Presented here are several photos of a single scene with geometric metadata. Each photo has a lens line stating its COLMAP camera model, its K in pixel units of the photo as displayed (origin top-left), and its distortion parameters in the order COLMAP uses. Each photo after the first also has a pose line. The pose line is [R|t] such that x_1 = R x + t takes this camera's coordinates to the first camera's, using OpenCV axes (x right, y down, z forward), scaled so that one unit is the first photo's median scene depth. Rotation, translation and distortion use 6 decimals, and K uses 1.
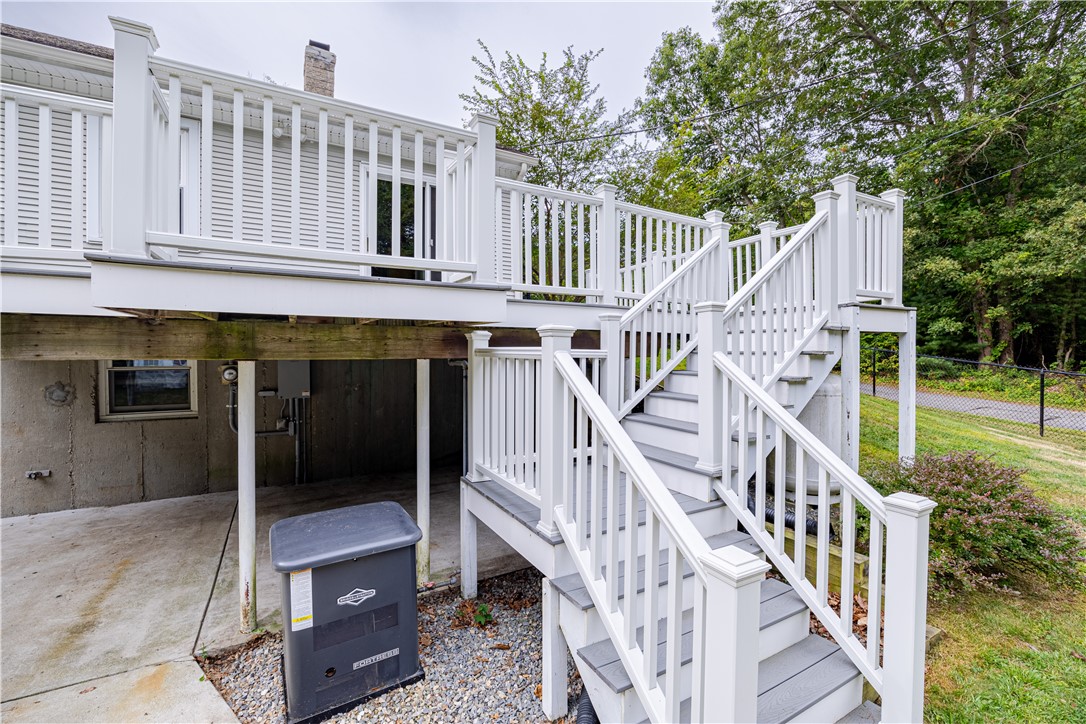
lens RADIAL K [[459.8, 0, 550.9], [0, 459.8, 359.7], [0, 0, 1]] dist [-0.019814, 0.000965]
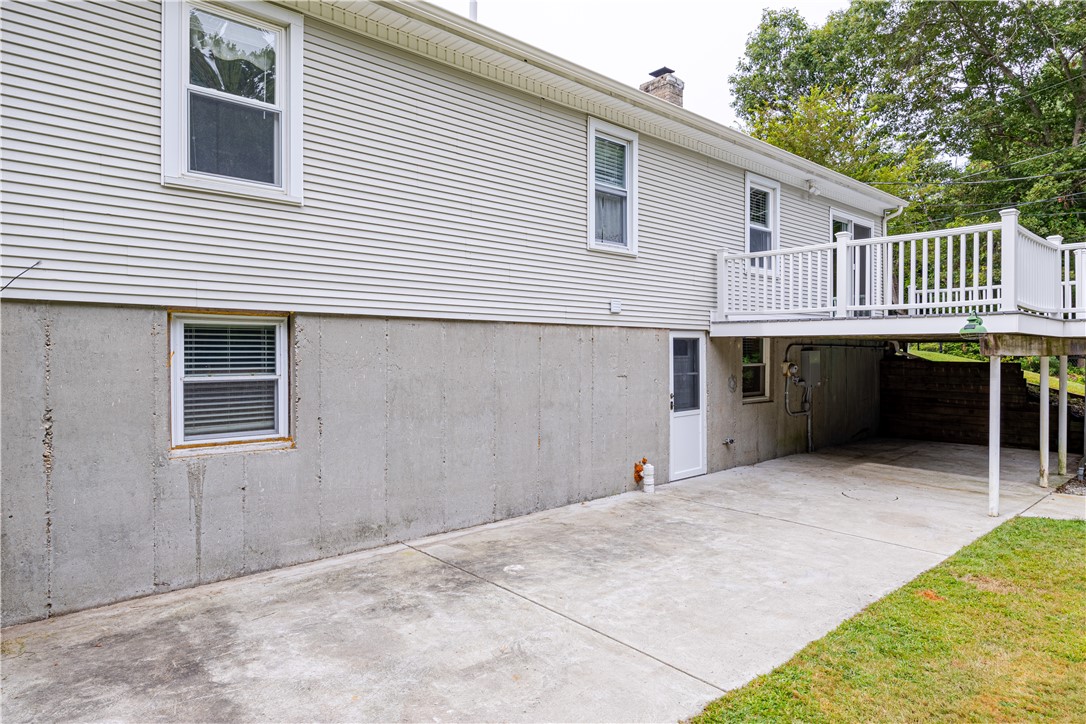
lens RADIAL K [[651.3, 0, 546.6], [0, 651.3, 356.3], [0, 0, 1]] dist [-0.003987, -0.000431]
pose [[0.976181, -0.003898, 0.216923, -2.962767], [0.006610, 0.999909, -0.011779, 0.018678], [-0.216858, 0.012933, 0.976118, -1.174929]]
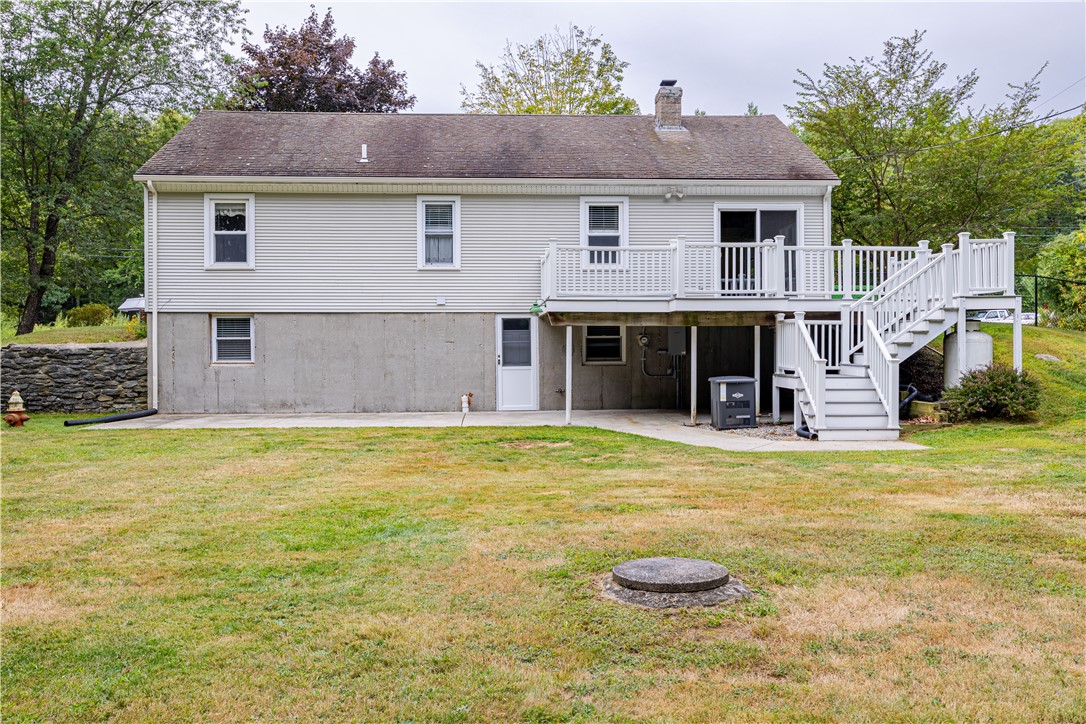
lens RADIAL K [[987.0, 0, 544.4], [0, 987.0, 356.4], [0, 0, 1]] dist [-0.001586, 0.000000]
pose [[0.892373, -0.001713, -0.451295, 1.037878], [-0.002277, 0.999963, -0.008298, 0.201423], [0.451293, 0.008433, 0.892336, -4.028235]]
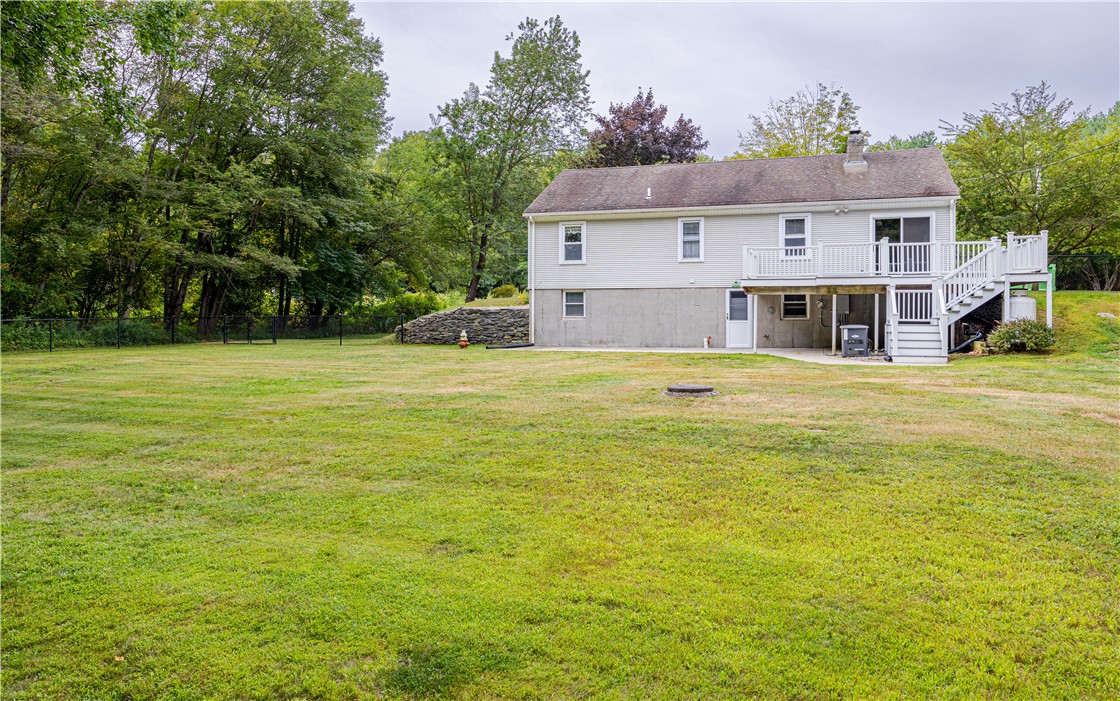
lens RADIAL K [[794.4, 0, 561.9], [0, 794.4, 328.0], [0, 0, 1]] dist [-0.000364, 0.005272]
pose [[0.666453, 0.006604, -0.745518, 2.859809], [-0.012803, 0.999915, -0.002589, 0.329421], [0.745437, 0.011270, 0.666481, -5.261895]]
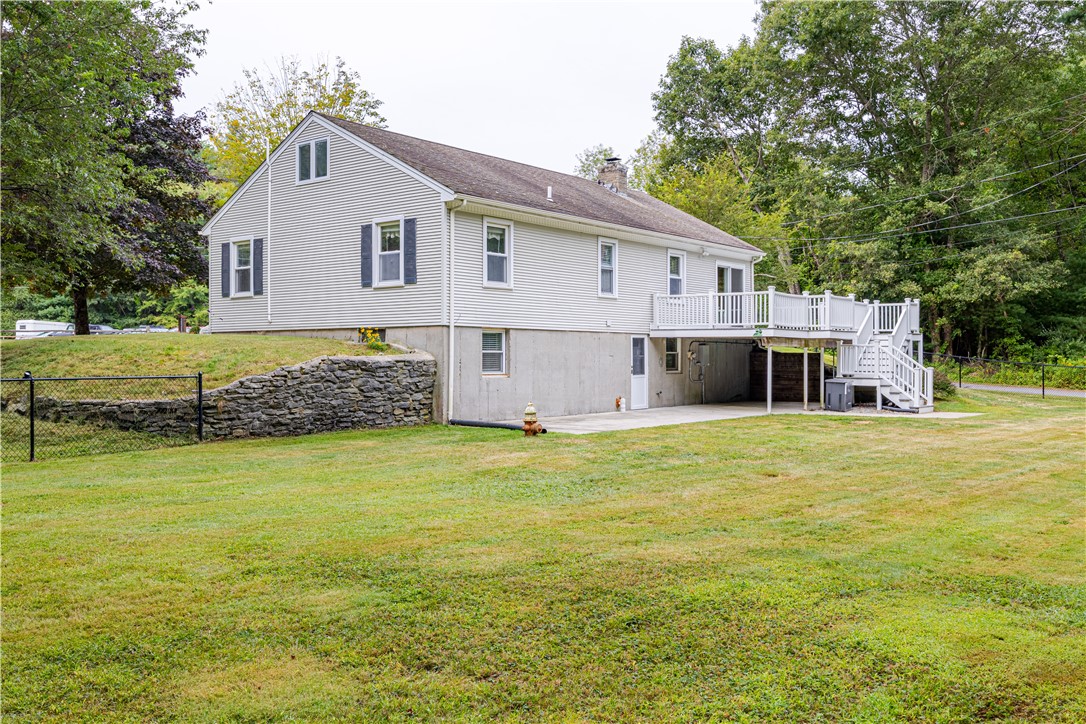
lens RADIAL K [[987.0, 0, 538.0], [0, 987.0, 359.5], [0, 0, 1]] dist [-0.001586, 0.000000]
pose [[0.926128, -0.002403, 0.377201, -5.517152], [0.007980, 0.999881, -0.013224, 0.185852], [-0.377124, 0.015257, 0.926037, -5.647611]]
